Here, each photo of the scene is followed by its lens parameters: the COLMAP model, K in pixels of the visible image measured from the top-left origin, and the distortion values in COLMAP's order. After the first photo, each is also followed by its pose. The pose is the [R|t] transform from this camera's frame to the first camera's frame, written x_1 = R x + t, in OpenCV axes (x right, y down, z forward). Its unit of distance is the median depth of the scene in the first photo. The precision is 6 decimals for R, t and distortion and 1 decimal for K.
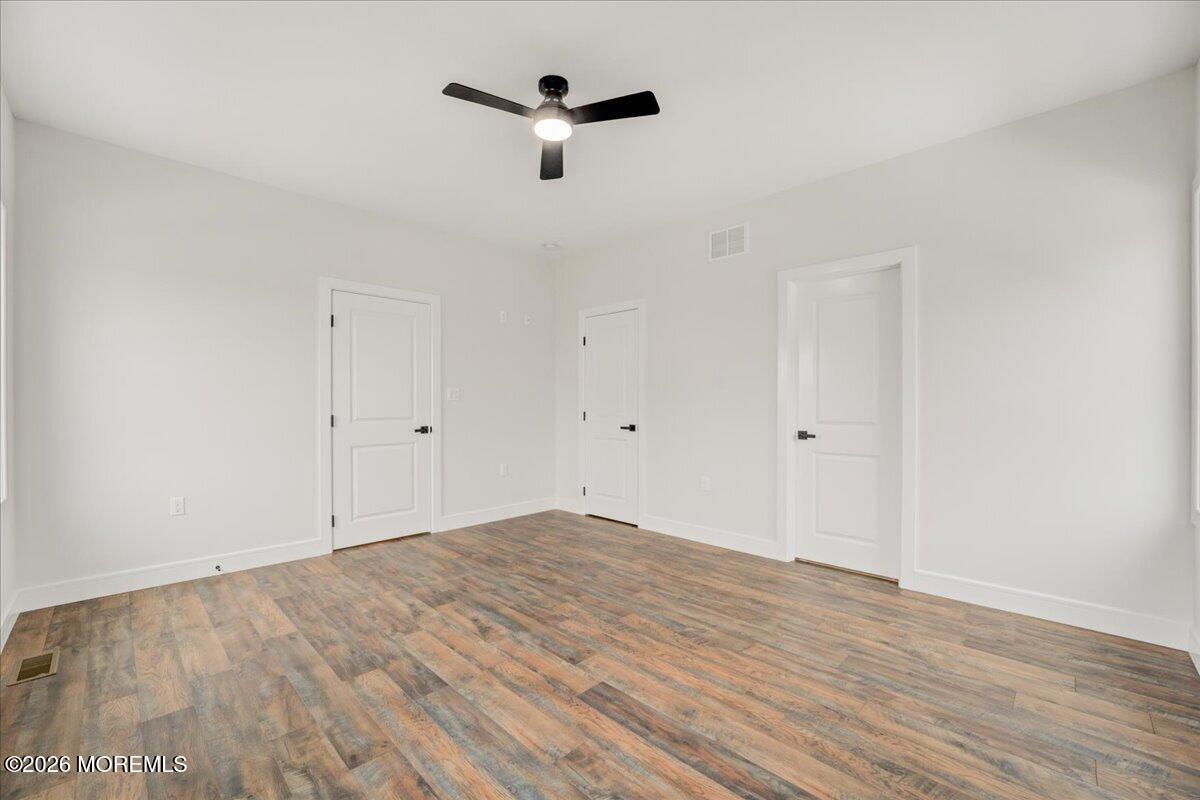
lens RADIAL K [[484.4, 0, 596.2], [0, 484.4, 407.4], [0, 0, 1]] dist [0.000858, 0.000018]
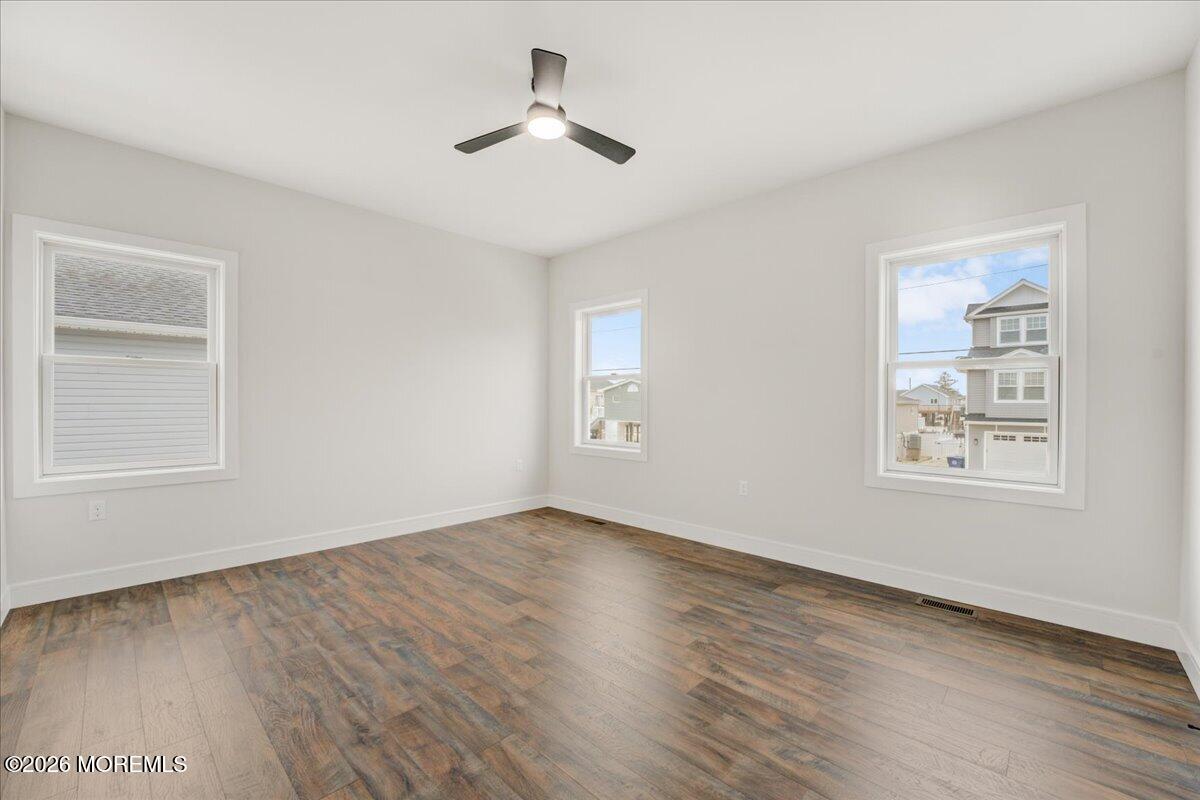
lens RADIAL K [[484.4, 0, 596.2], [0, 484.4, 407.4], [0, 0, 1]] dist [0.000858, 0.000018]
pose [[-0.999909, -0.001852, -0.013331, -0.189798], [-0.002129, 0.999781, 0.020812, -0.018718], [0.013289, 0.020838, -0.999695, 2.085046]]
